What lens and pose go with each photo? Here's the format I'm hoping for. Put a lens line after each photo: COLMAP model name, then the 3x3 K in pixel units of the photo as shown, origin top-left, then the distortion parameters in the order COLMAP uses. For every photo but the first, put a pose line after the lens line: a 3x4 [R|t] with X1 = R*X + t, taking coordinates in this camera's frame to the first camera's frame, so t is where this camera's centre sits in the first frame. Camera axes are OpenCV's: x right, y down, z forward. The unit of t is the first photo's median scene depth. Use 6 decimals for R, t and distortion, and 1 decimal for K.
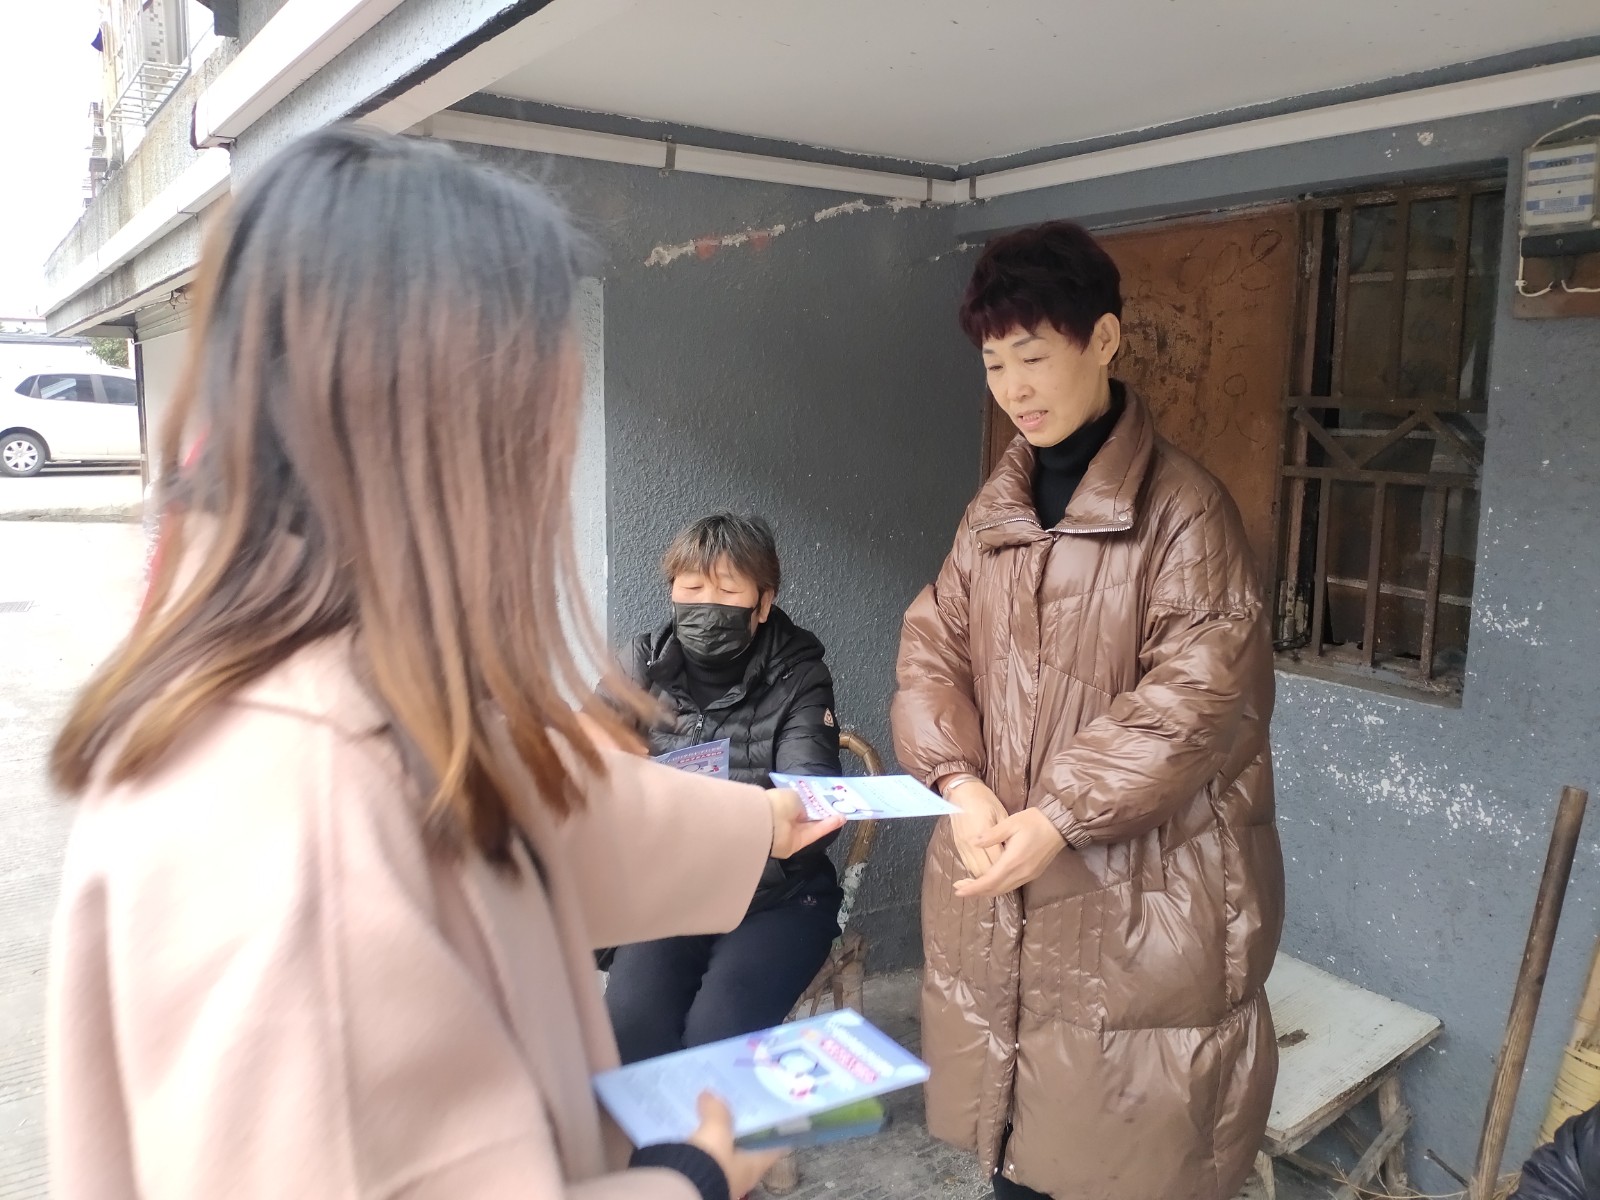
lens RADIAL K [[1249.2, 0, 800.0], [0, 1249.2, 600.0], [0, 0, 1]] dist [0.048460, -0.101511]
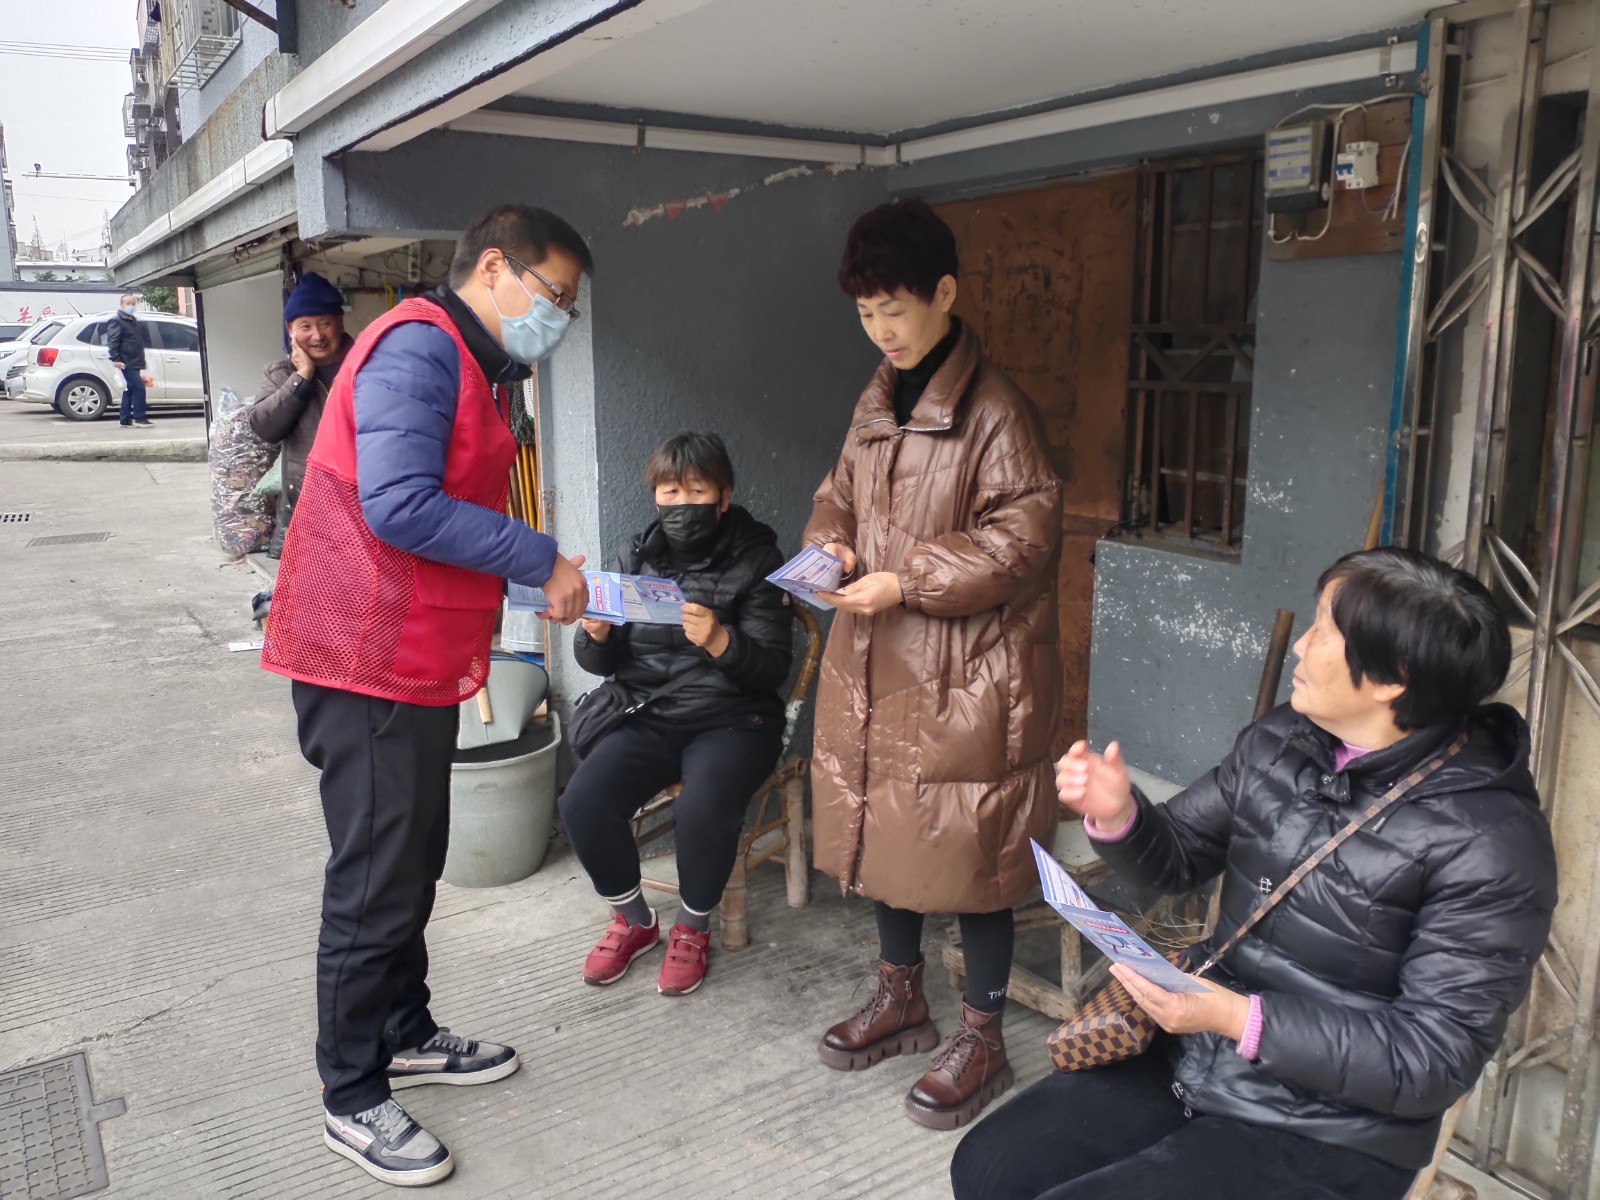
lens RADIAL K [[1274.6, 0, 800.0], [0, 1274.6, 600.0], [0, 0, 1]] dist [0.051226, -0.123756]
pose [[0.999135, -0.008015, -0.040806, 0.108577], [0.009872, 0.998914, 0.045532, 0.050833], [0.040397, -0.045896, 0.998129, -0.296368]]
